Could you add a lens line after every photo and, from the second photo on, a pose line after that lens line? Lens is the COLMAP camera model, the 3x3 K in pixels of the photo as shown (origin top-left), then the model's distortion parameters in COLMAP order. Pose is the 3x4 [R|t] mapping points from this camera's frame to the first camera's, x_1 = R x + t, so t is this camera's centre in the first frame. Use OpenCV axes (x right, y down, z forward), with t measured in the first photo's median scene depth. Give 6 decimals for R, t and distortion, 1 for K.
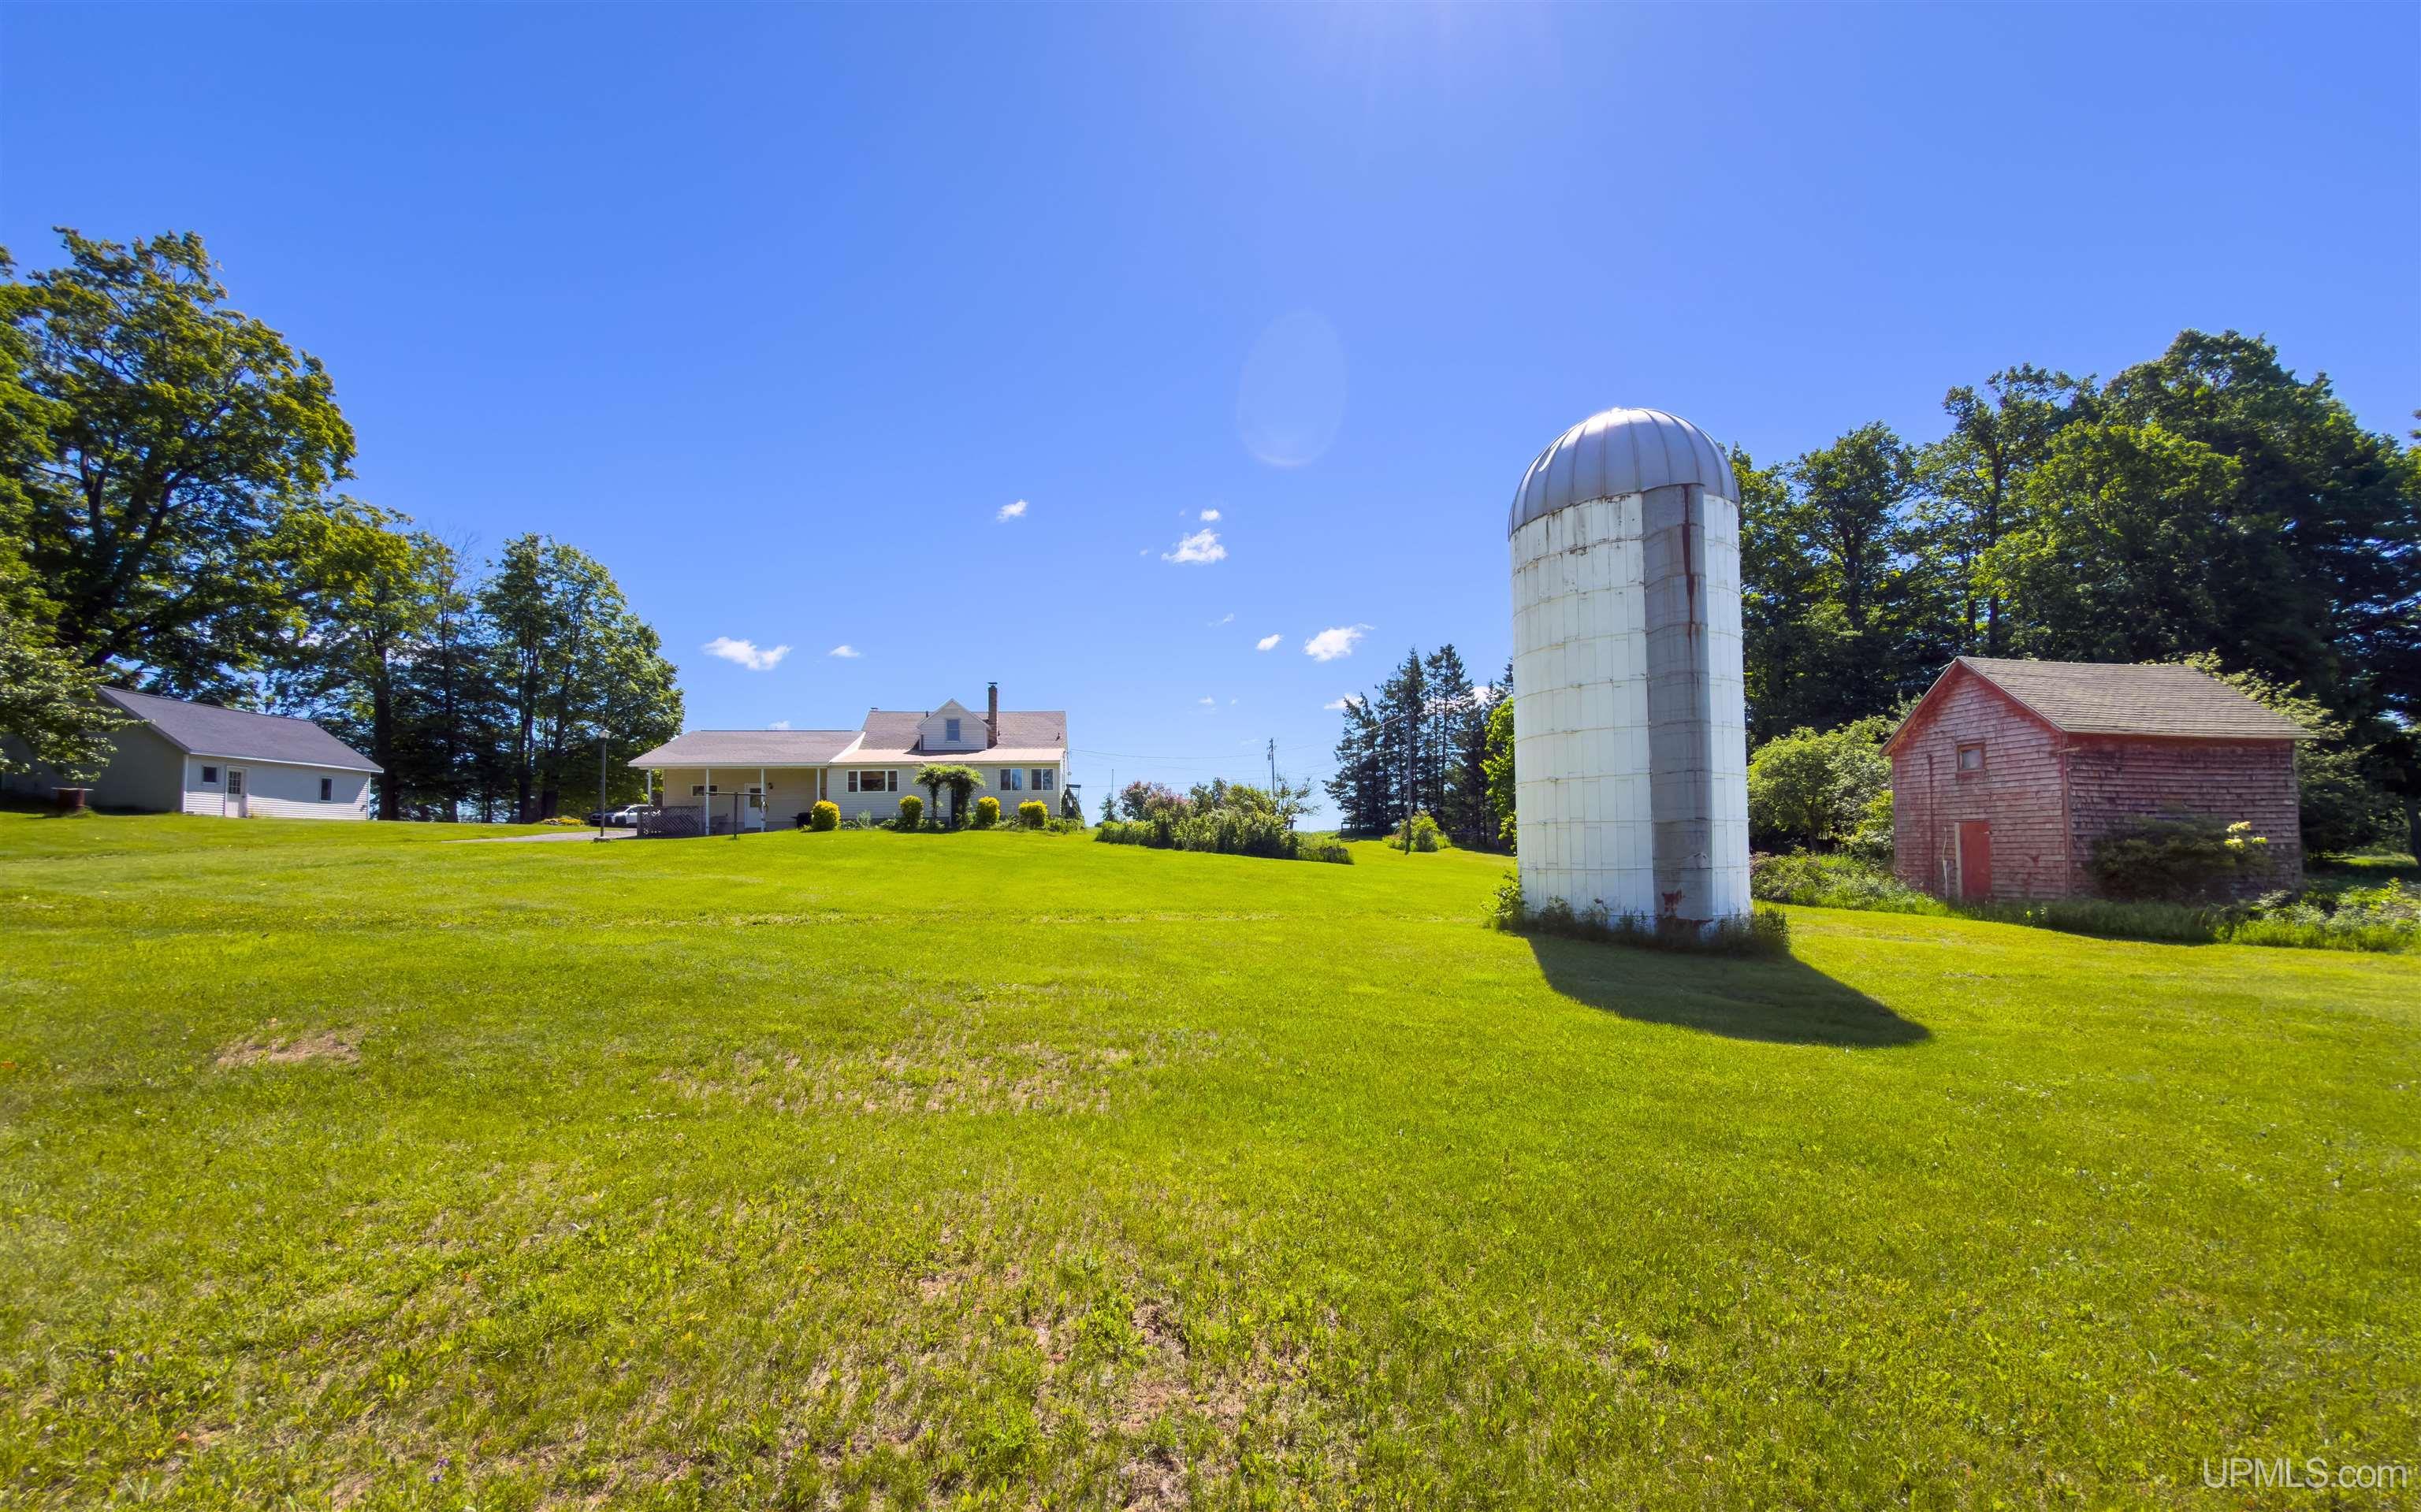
lens RADIAL K [[970.4, 0, 1229.9], [0, 970.4, 794.3], [0, 0, 1]] dist [0.003720, -0.001400]
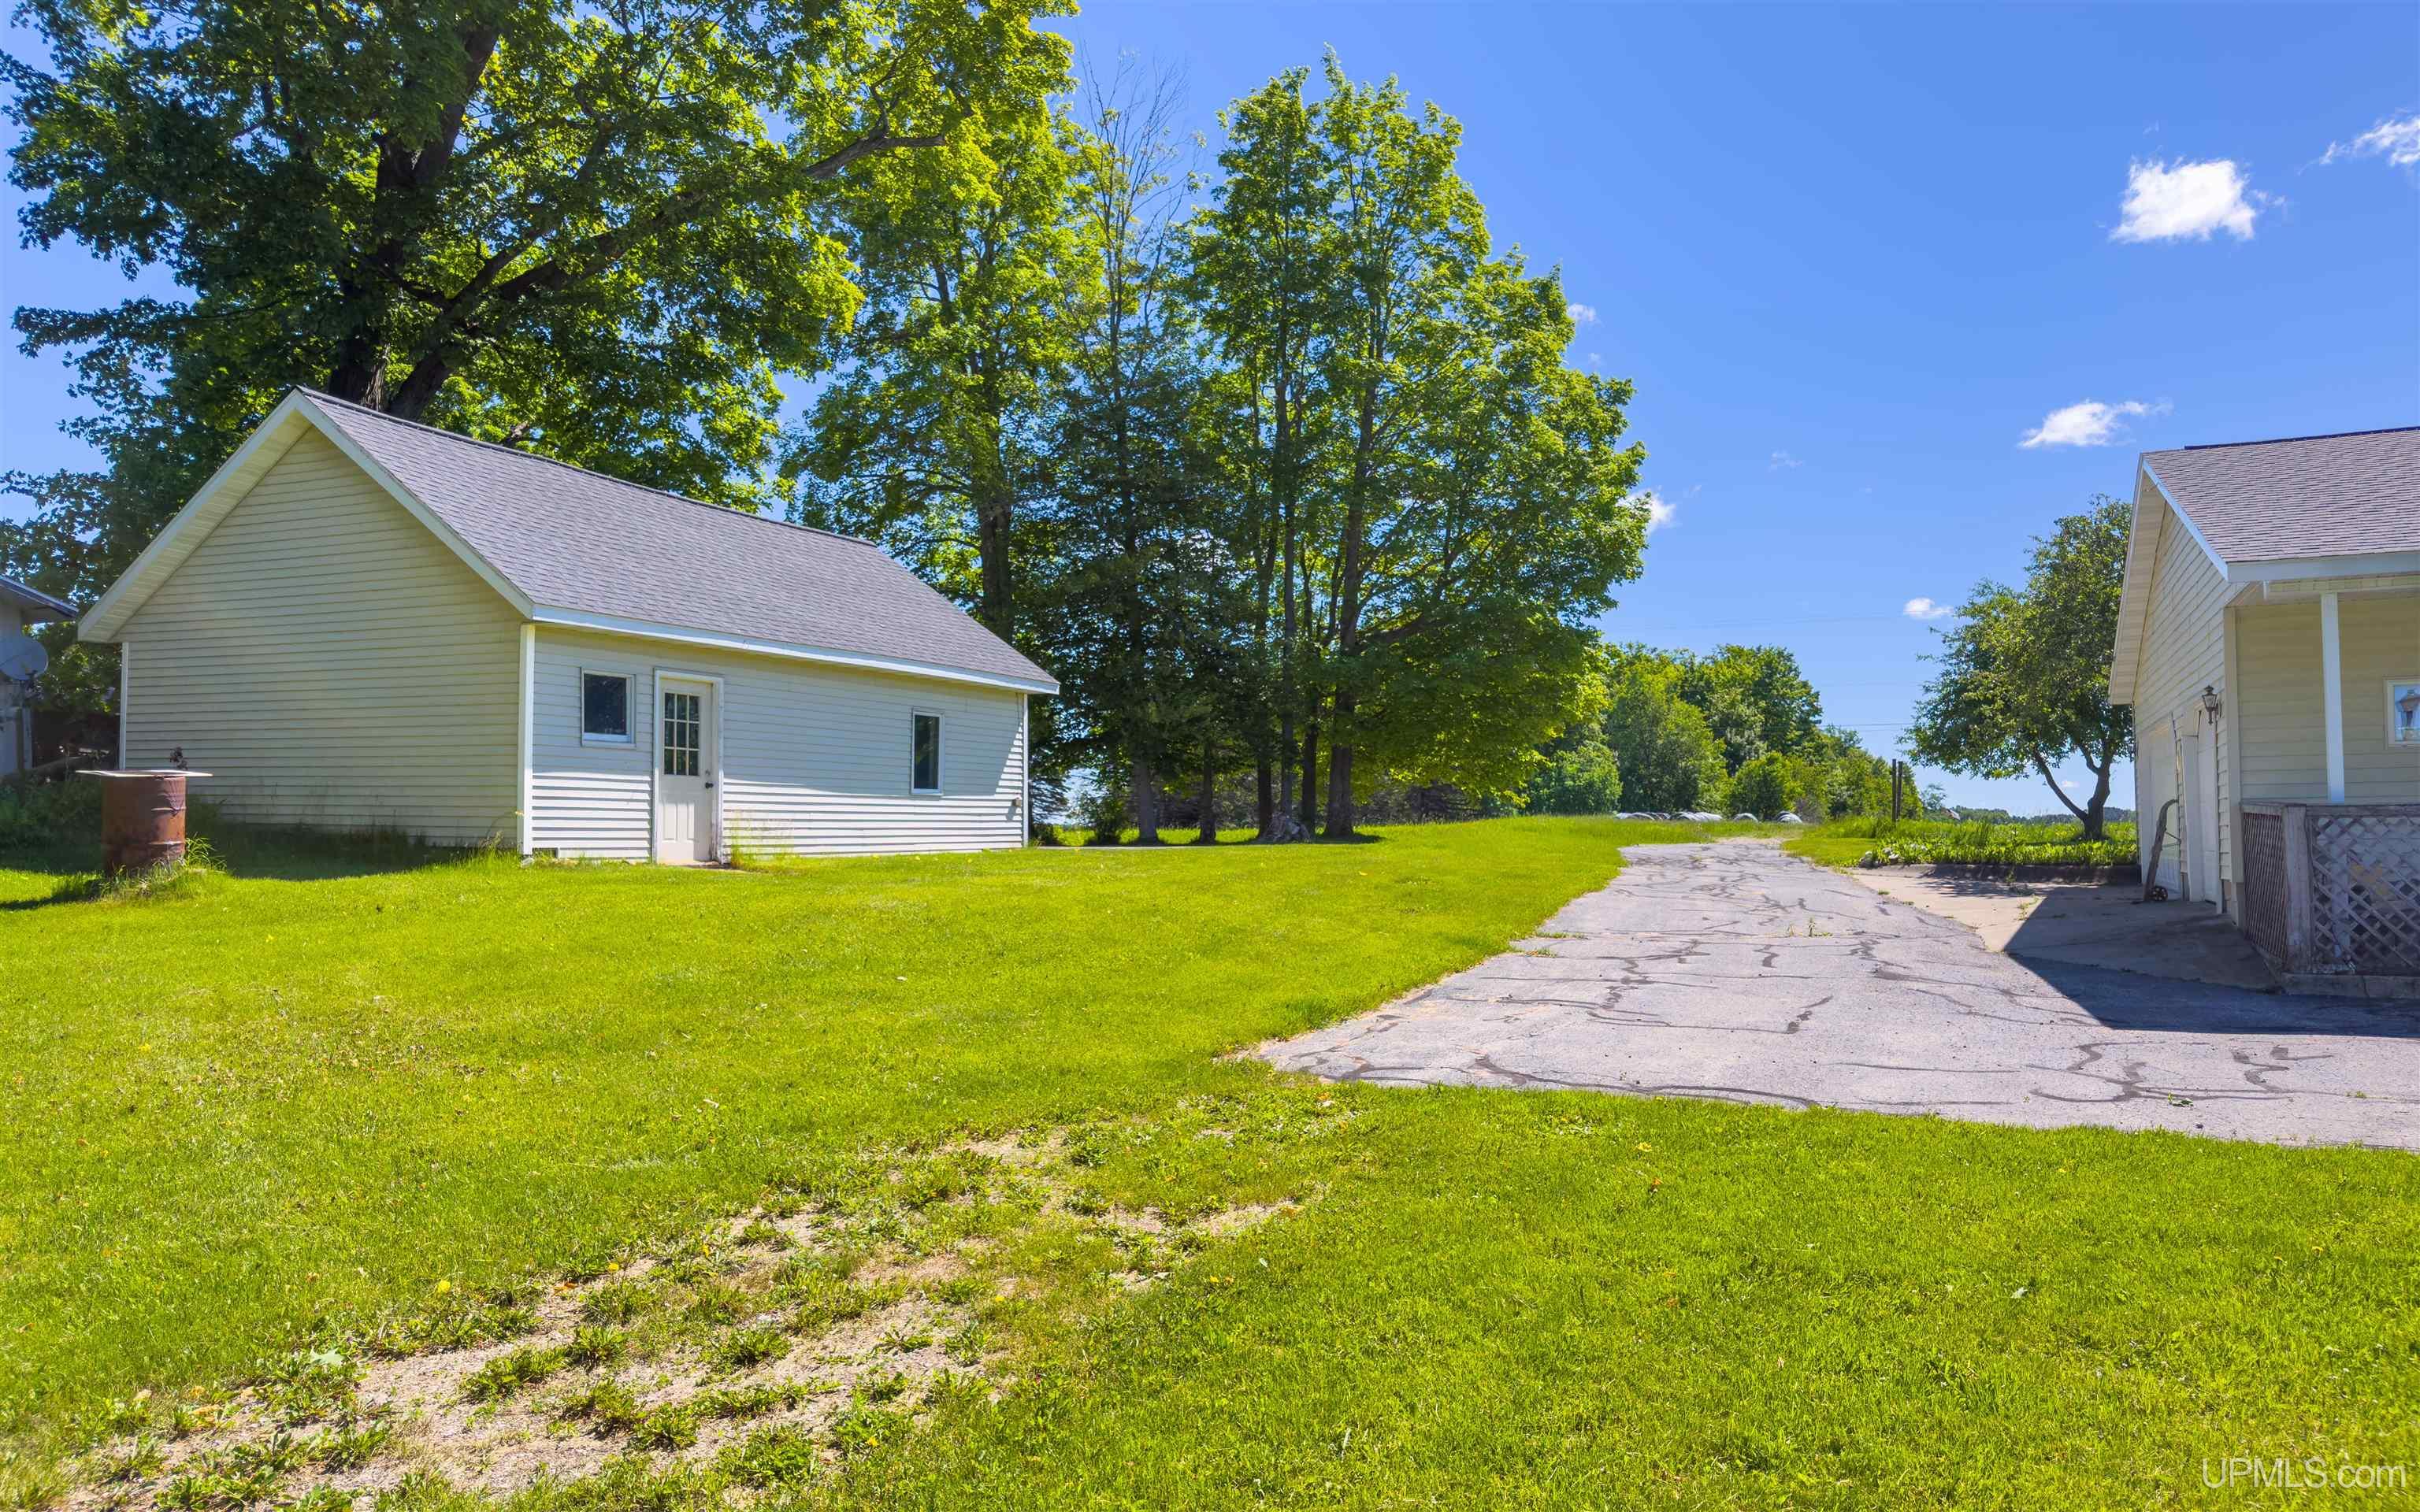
lens RADIAL K [[1651.5, 0, 1204.6], [0, 1651.5, 757.9], [0, 0, 1]] dist [0.019060, -0.012927]
pose [[0.853081, -0.017607, -0.521481, -0.582926], [0.024194, 0.999690, 0.005826, -0.004053], [0.521217, -0.017587, 0.853243, 0.603520]]
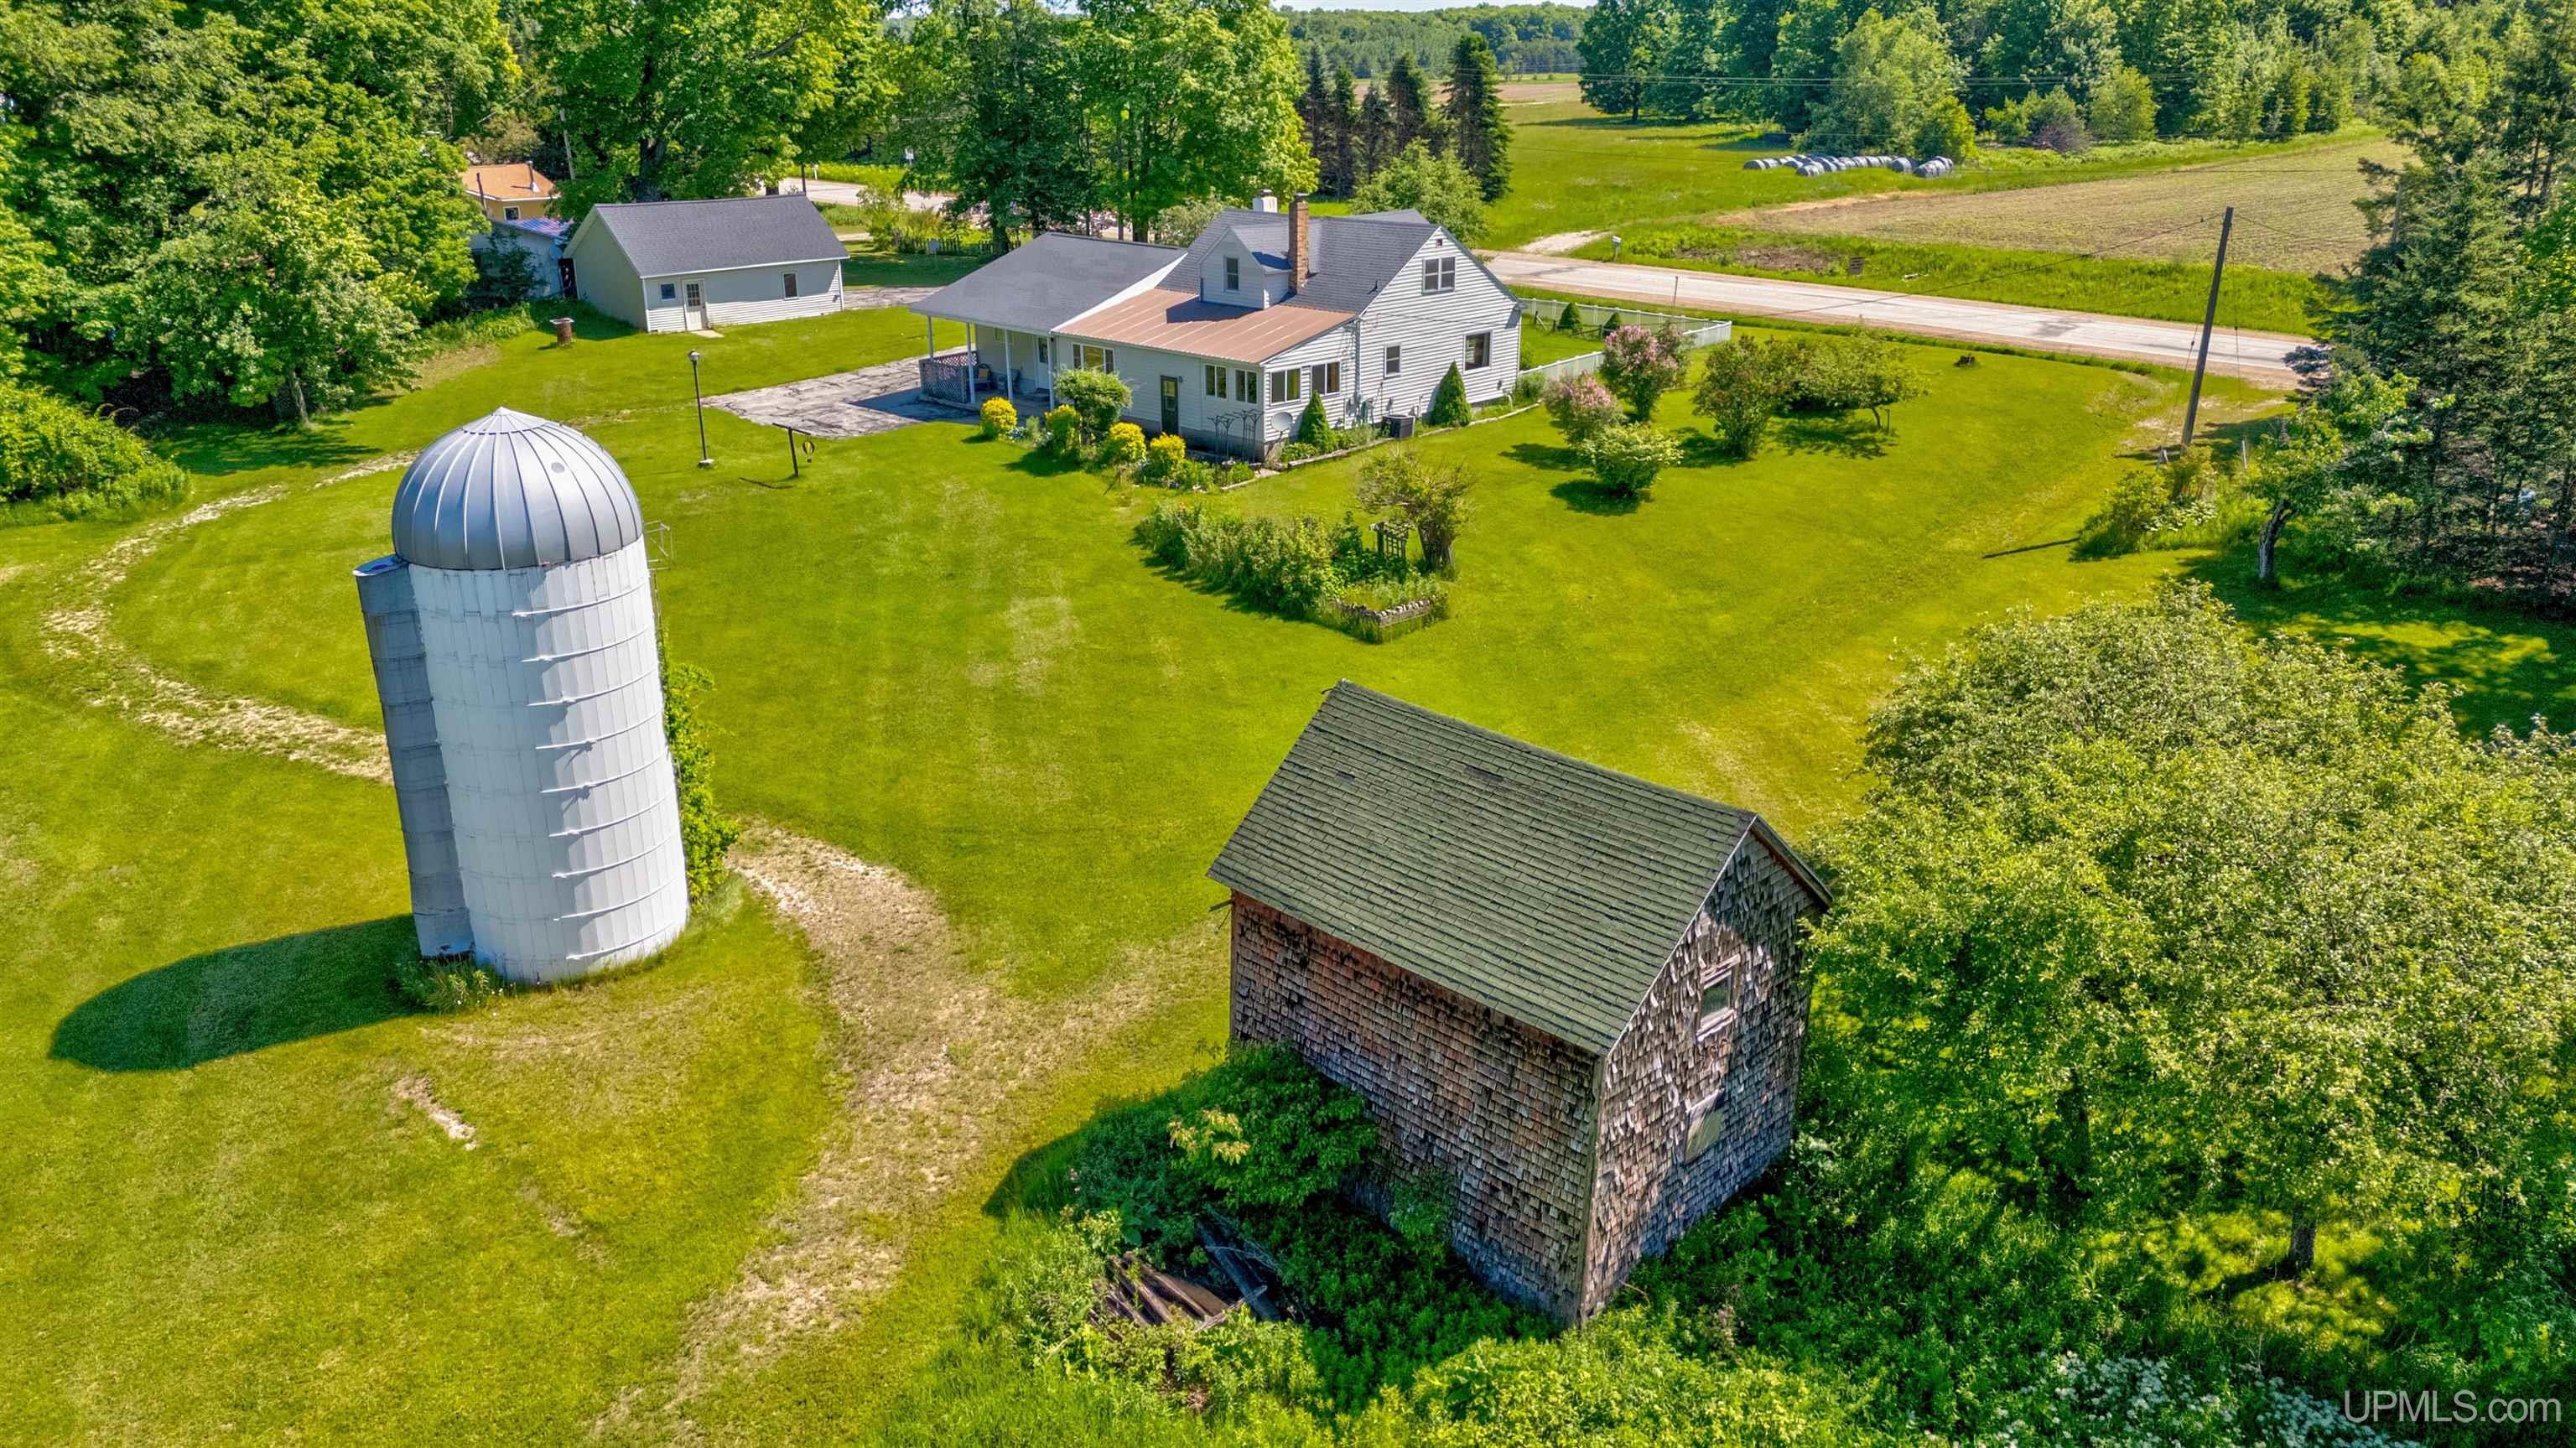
lens RADIAL K [[1861.8, 0, 1293.5], [0, 1861.8, 724.2], [0, 0, 1]] dist [0.049114, -0.030883]
pose [[0.632533, 0.278252, -0.722827, 0.834623], [0.033666, 0.922482, 0.384569, -0.295037], [0.773802, -0.267587, 0.574133, 0.199604]]
